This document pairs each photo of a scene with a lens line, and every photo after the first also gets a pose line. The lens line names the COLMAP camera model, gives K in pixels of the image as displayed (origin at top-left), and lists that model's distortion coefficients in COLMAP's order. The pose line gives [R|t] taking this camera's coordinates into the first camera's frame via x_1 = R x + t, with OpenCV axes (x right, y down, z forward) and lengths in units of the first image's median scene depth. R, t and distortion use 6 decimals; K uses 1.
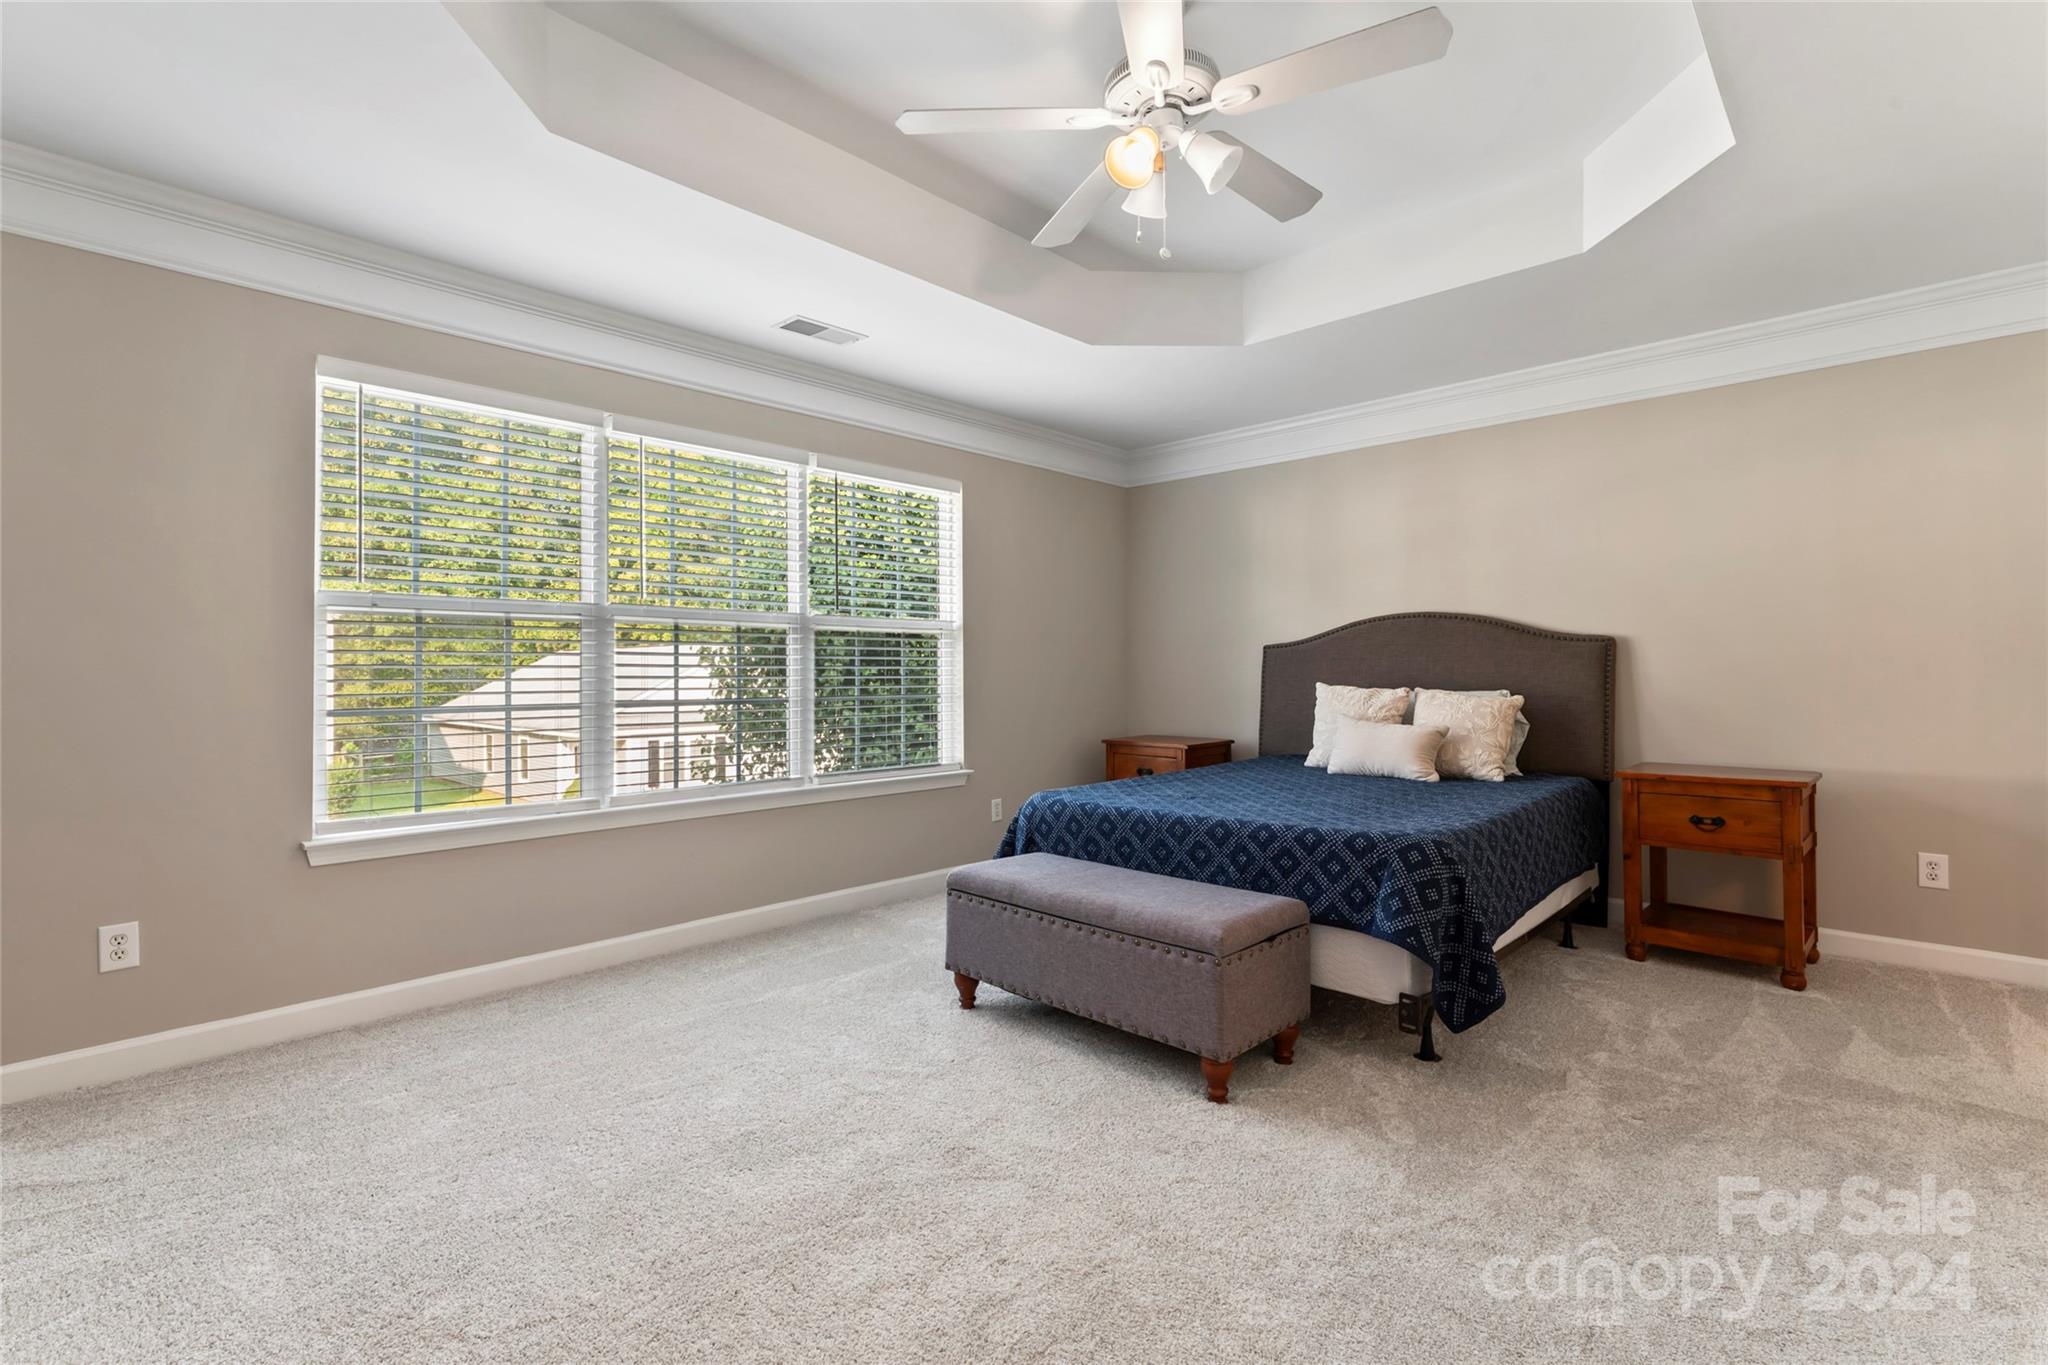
lens RADIAL K [[923.9, 0, 1030.0], [0, 923.9, 663.7], [0, 0, 1]] dist [-0.000246, 0.000820]
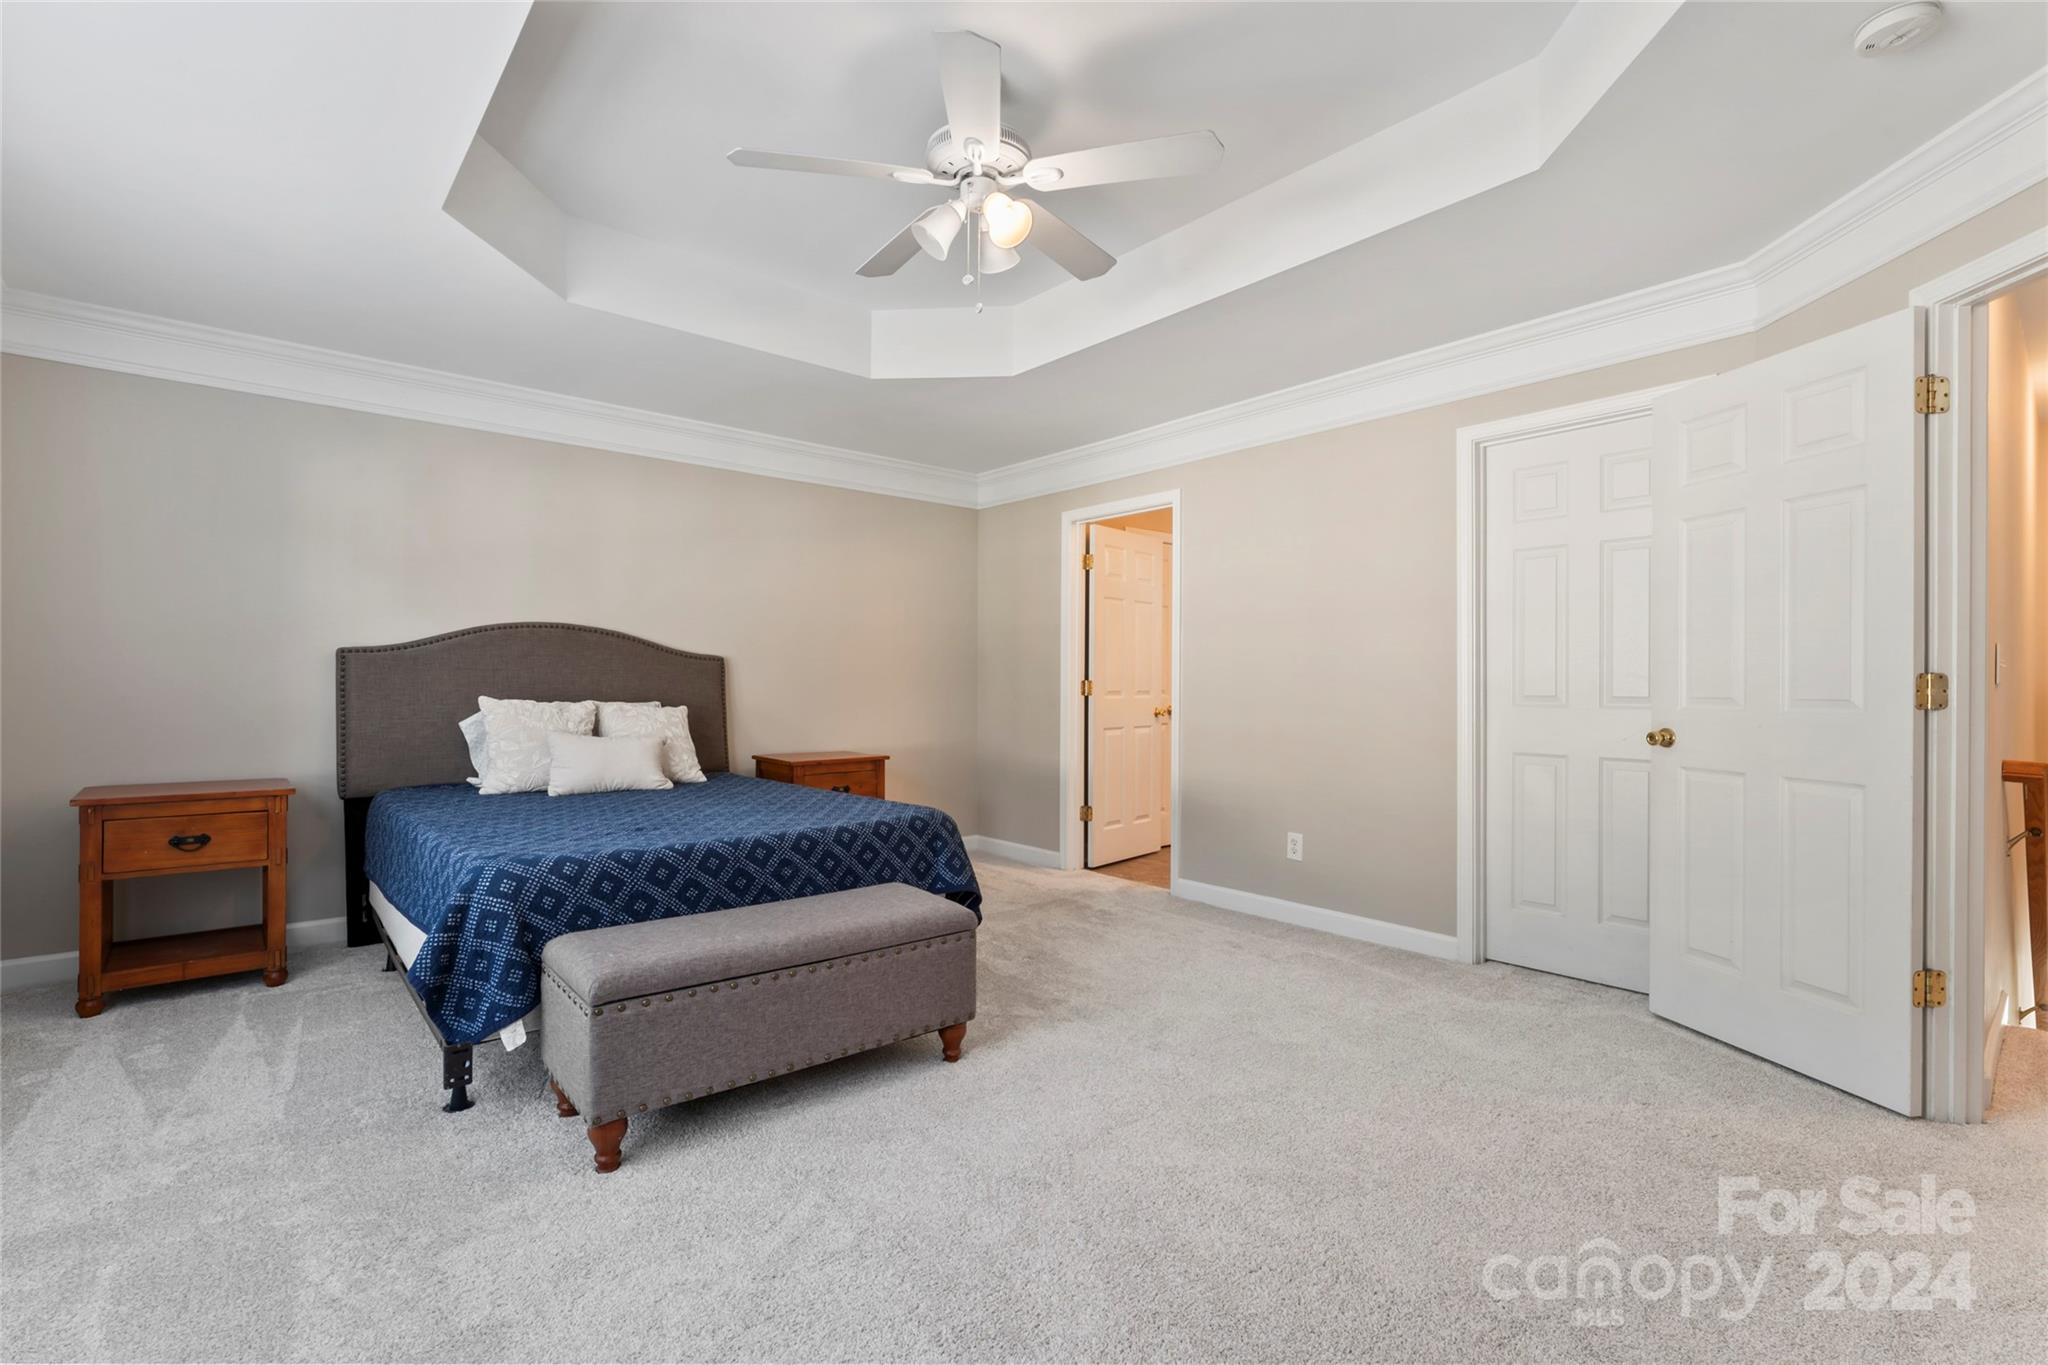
lens RADIAL K [[923.9, 0, 976.7], [0, 923.9, 705.4], [0, 0, 1]] dist [-0.000246, 0.000820]
pose [[0.134201, -0.019918, 0.990754, -0.689452], [-0.013929, 0.999661, 0.021983, 0.005370], [-0.990856, -0.016750, 0.133879, 0.614091]]
